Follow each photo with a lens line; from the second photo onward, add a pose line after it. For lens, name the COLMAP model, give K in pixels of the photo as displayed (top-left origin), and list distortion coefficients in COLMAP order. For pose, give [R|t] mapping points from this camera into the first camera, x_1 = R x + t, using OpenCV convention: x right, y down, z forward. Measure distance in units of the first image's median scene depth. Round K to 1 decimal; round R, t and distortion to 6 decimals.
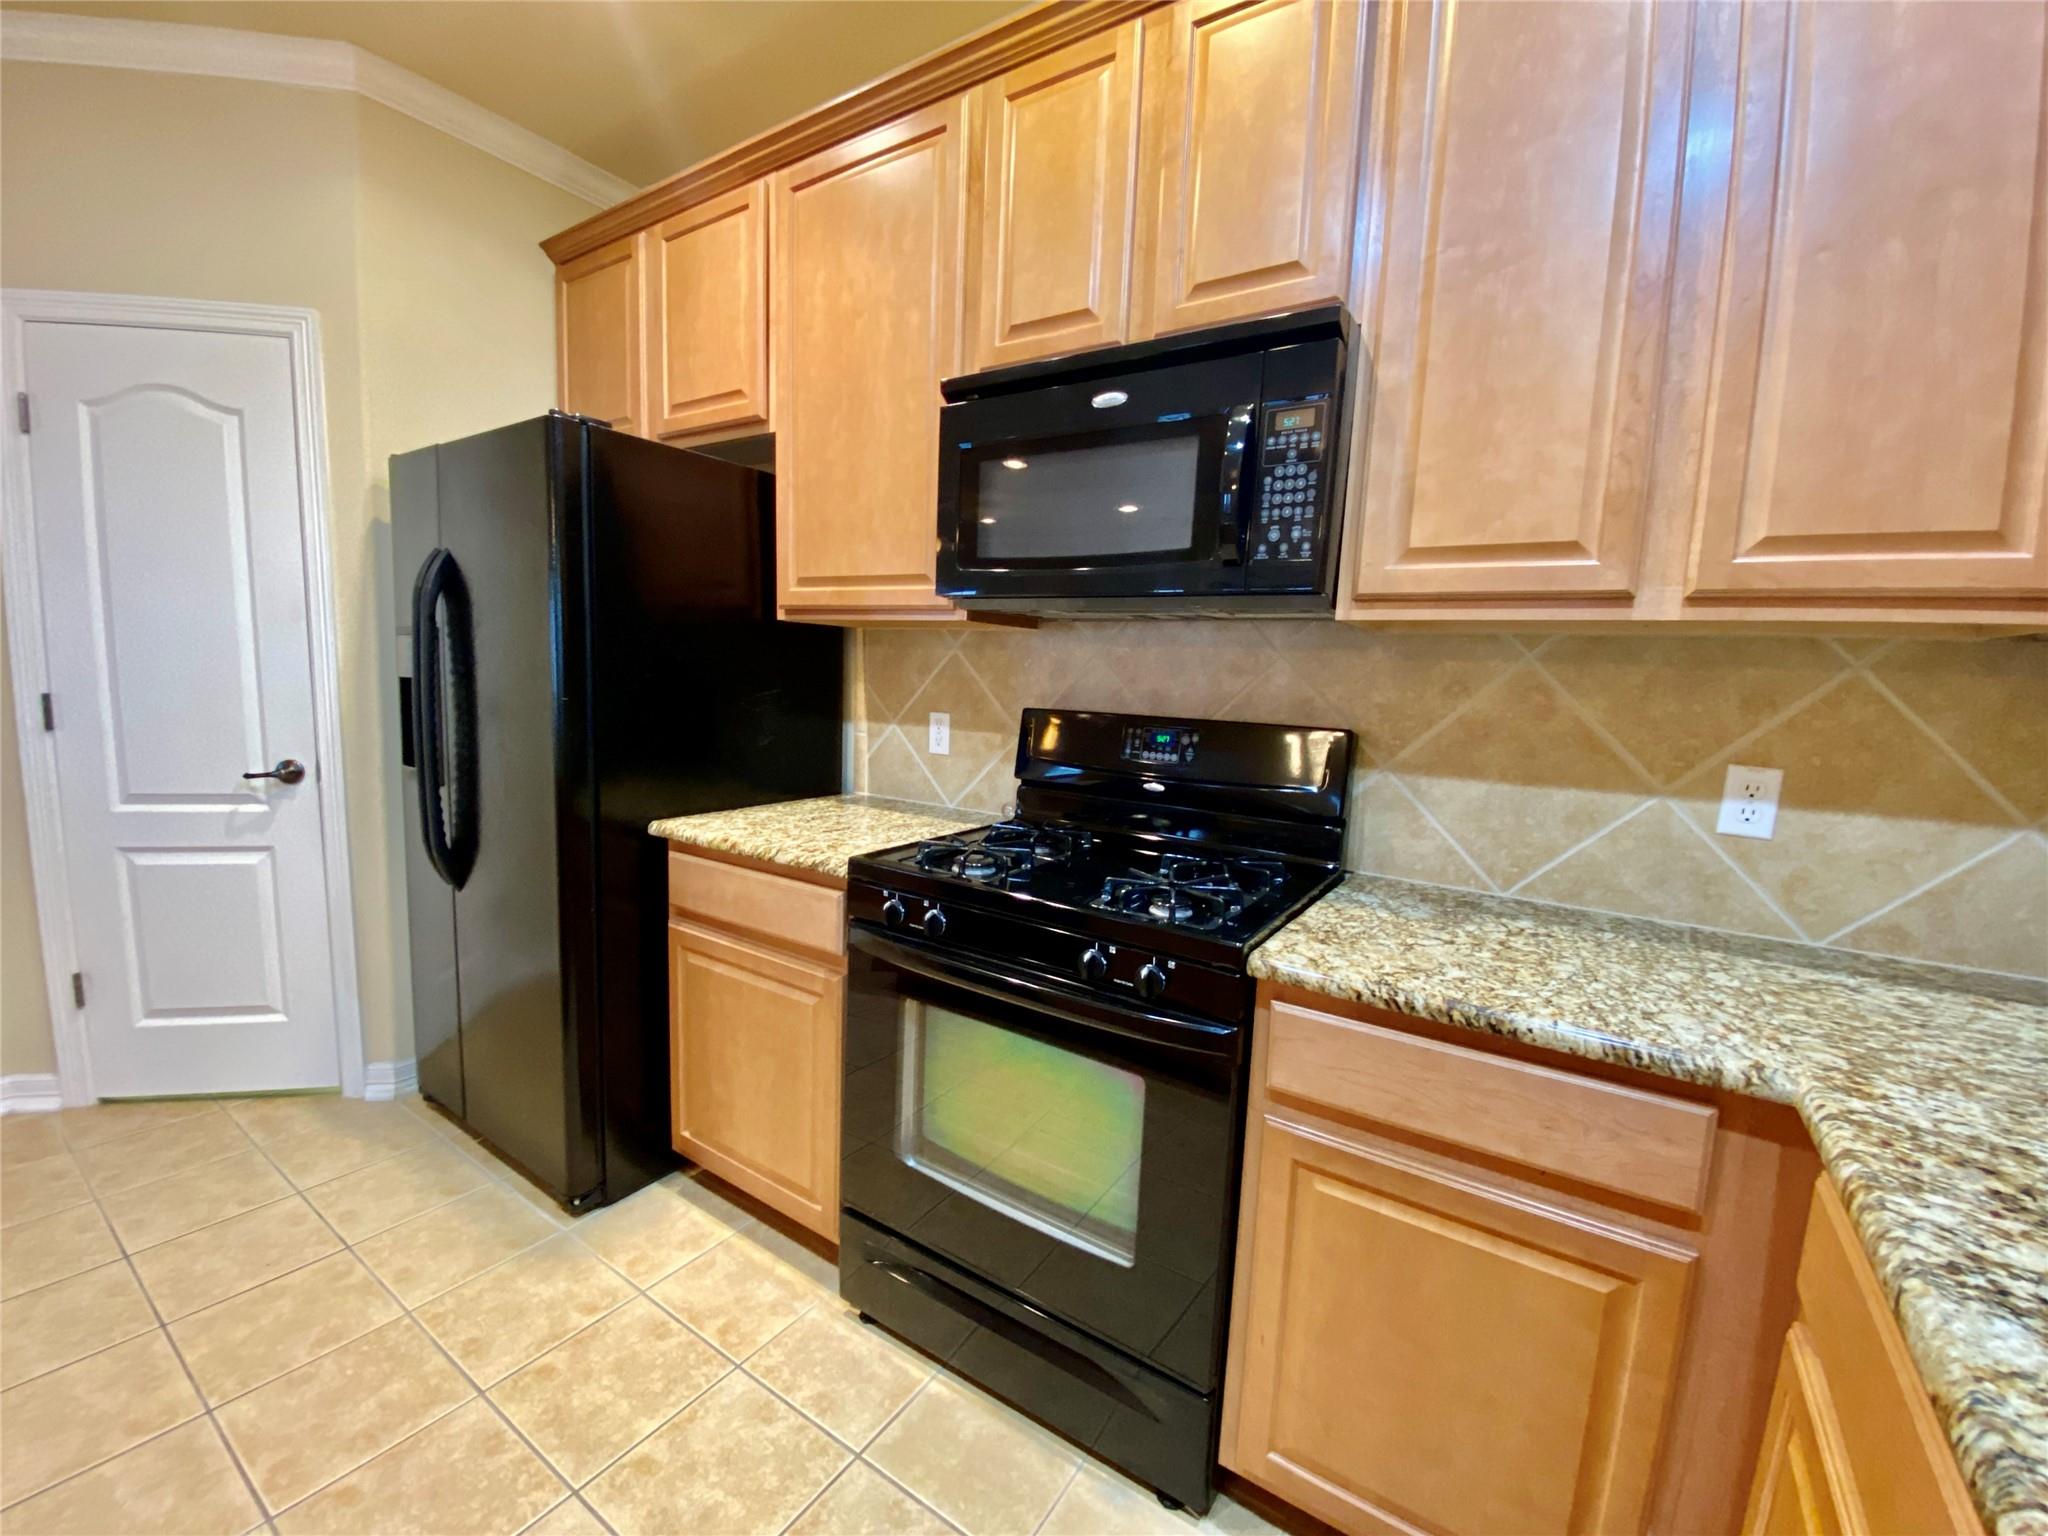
lens RADIAL K [[832.9, 0, 1021.5], [0, 832.9, 772.1], [0, 0, 1]] dist [0.022315, -0.021473]
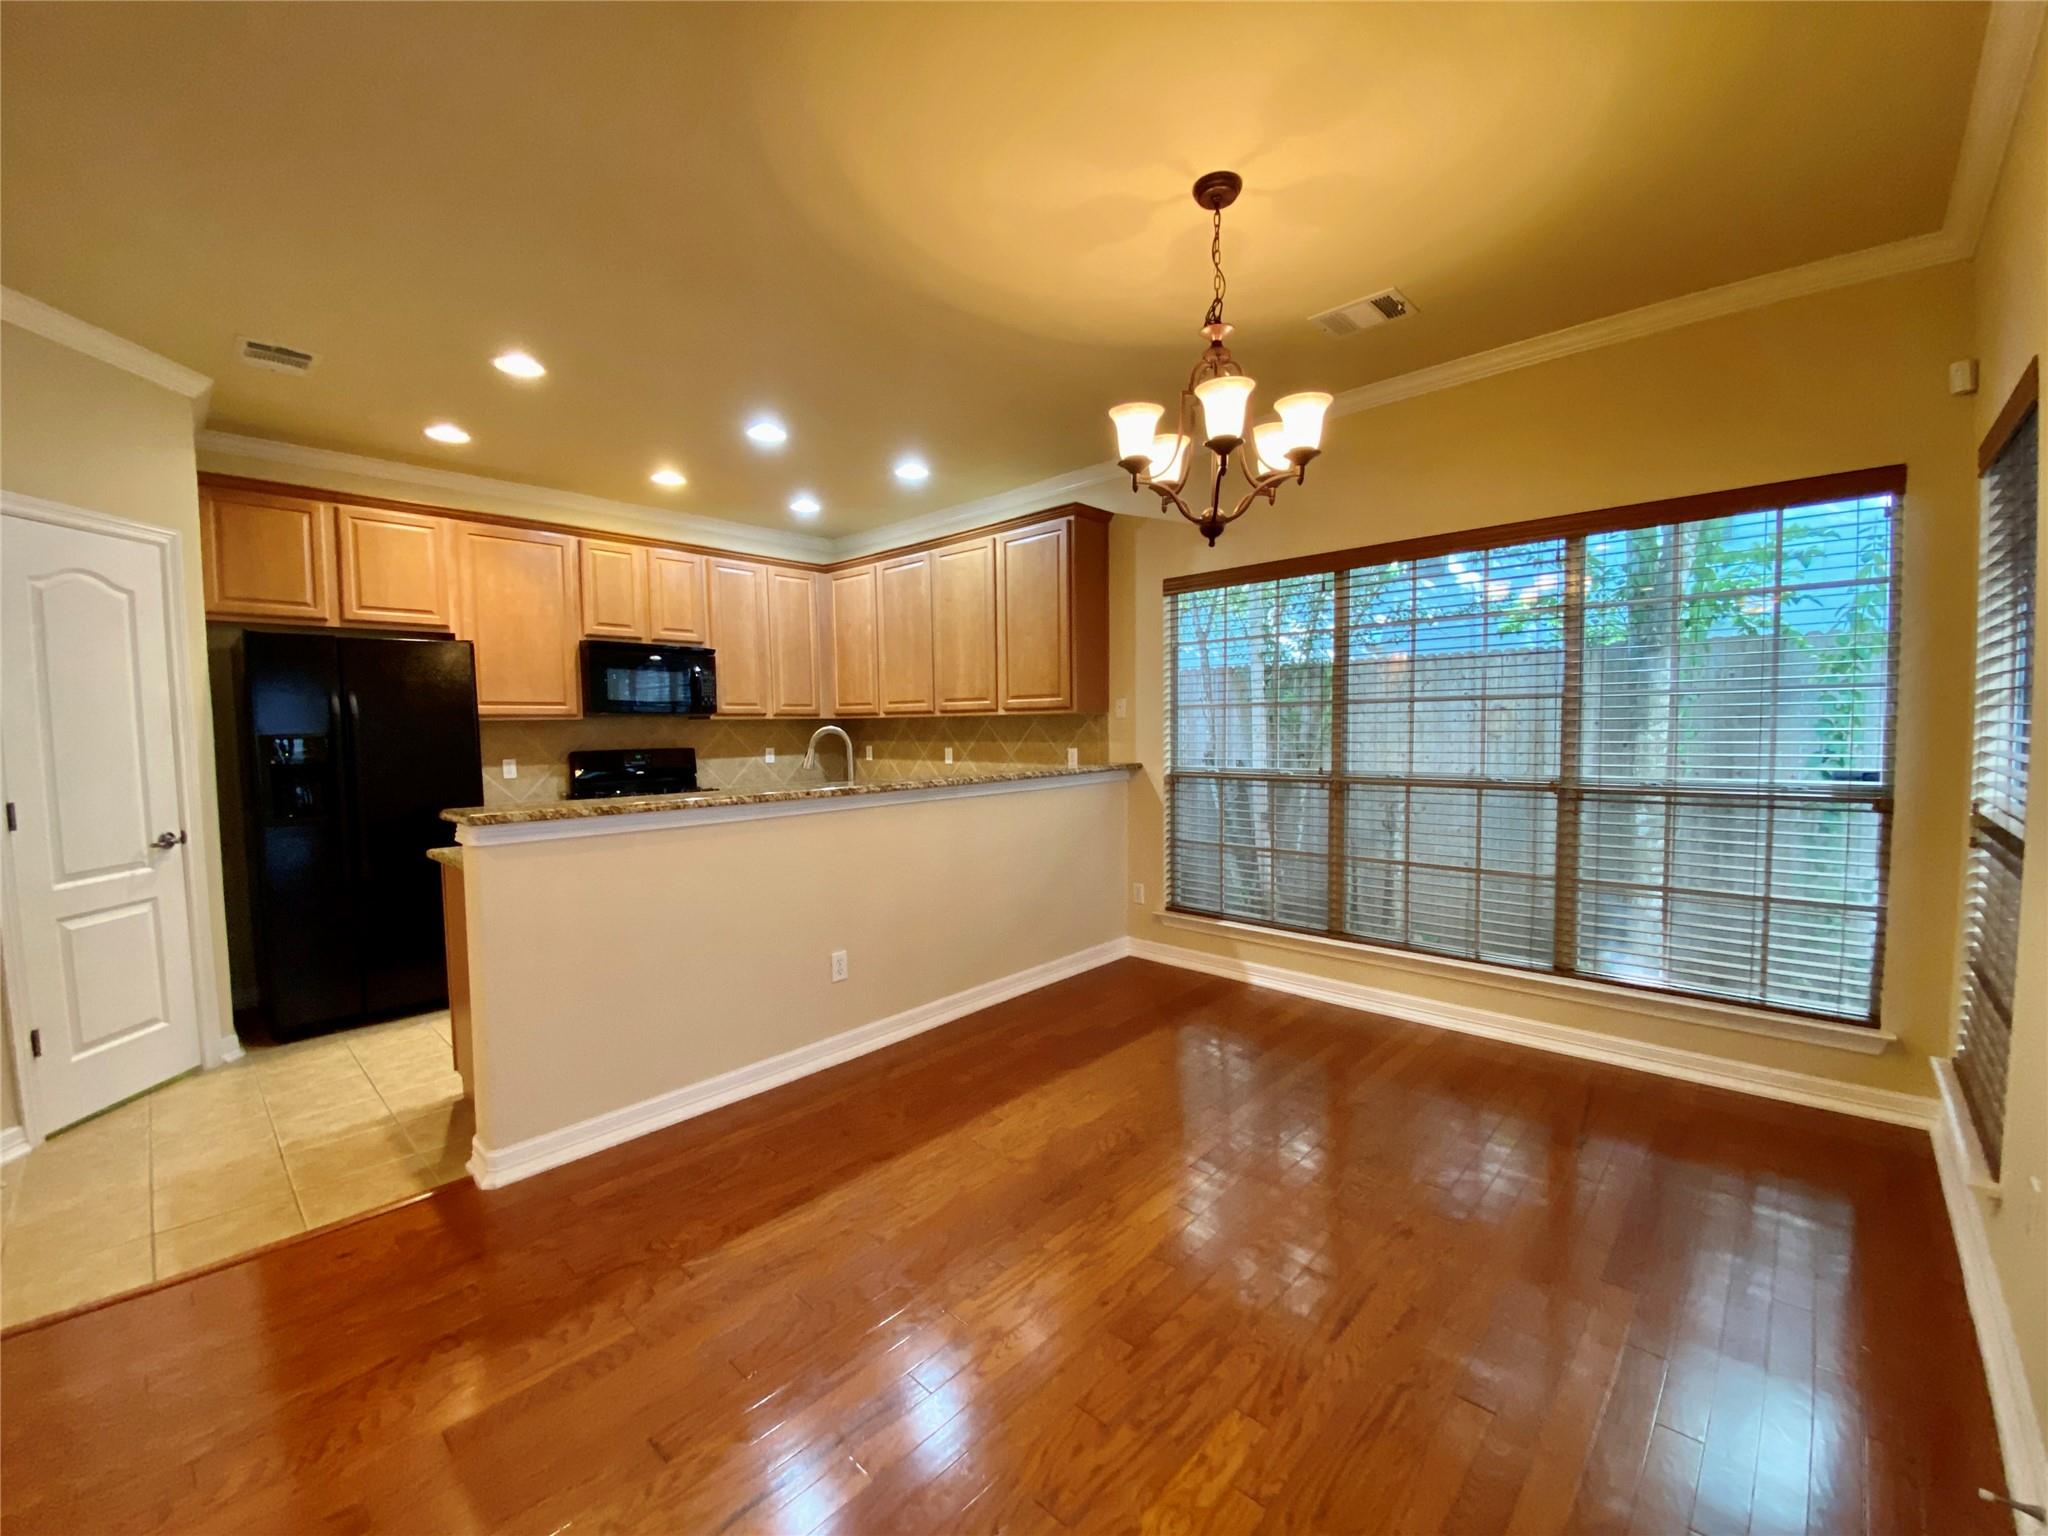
lens RADIAL K [[832.9, 0, 1021.5], [0, 832.9, 772.1], [0, 0, 1]] dist [0.022315, -0.021473]
pose [[0.158358, -0.099196, 0.982386, -2.790032], [0.141138, 0.986998, 0.076910, -0.024869], [-0.977242, 0.126473, 0.170299, -0.914315]]
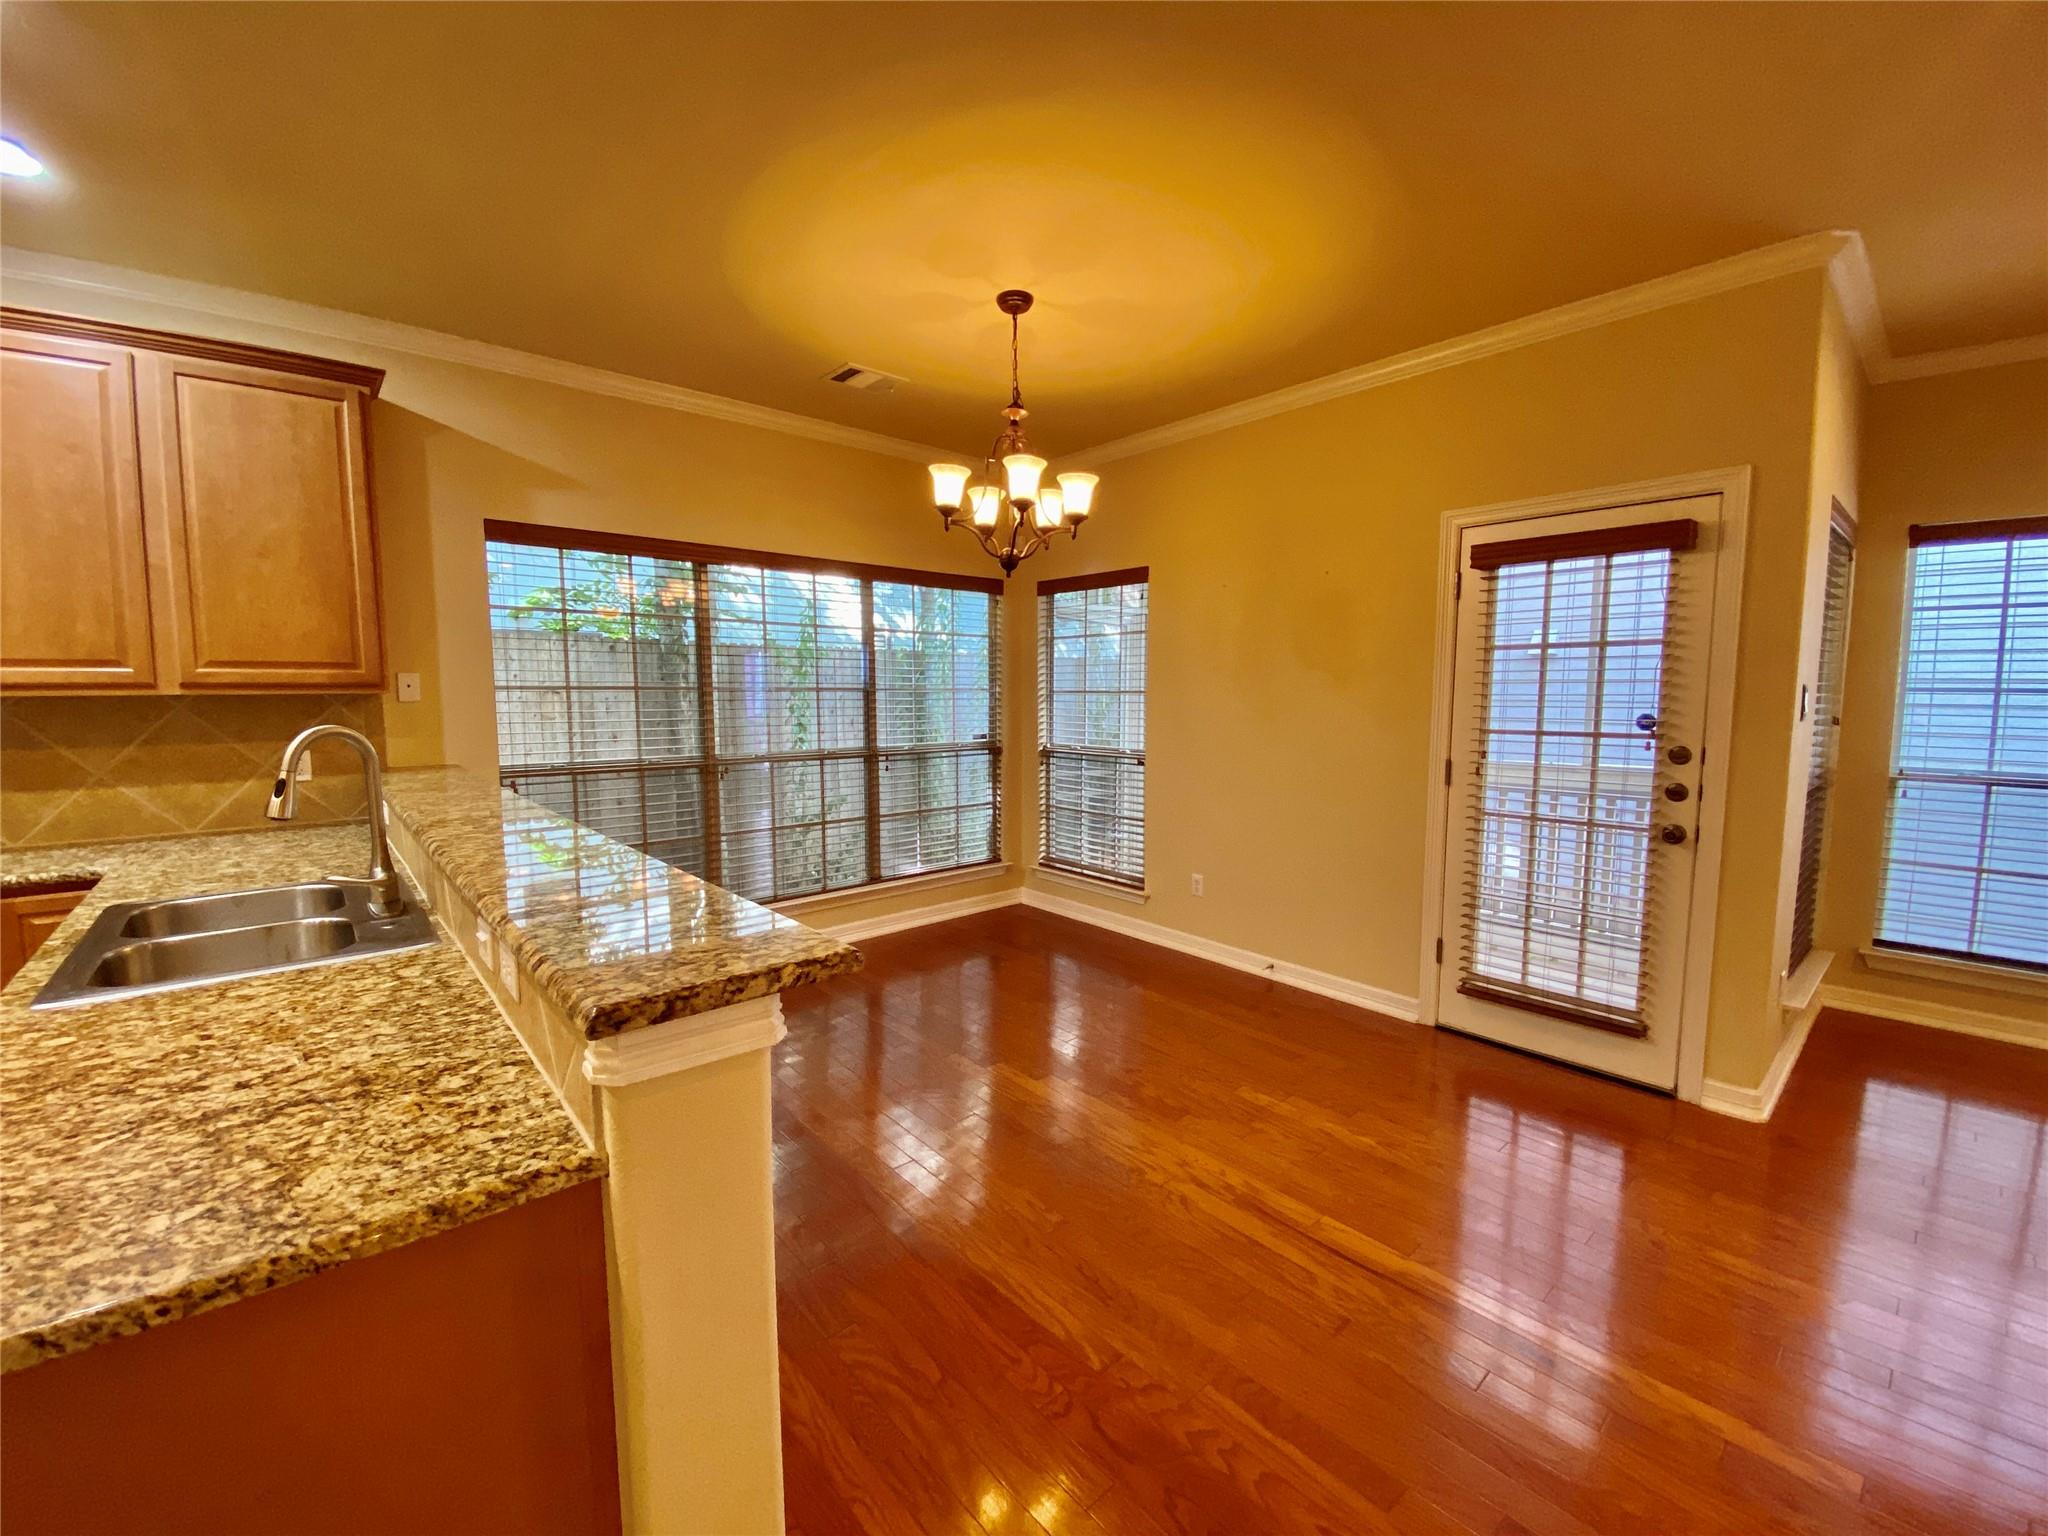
lens RADIAL K [[832.9, 0, 1021.5], [0, 832.9, 772.1], [0, 0, 1]] dist [0.022315, -0.021473]
pose [[-0.966606, -0.068463, 0.246954, -1.825326], [-0.011286, 0.974092, 0.225872, -0.244533], [-0.256020, 0.215542, -0.942335, 0.761519]]
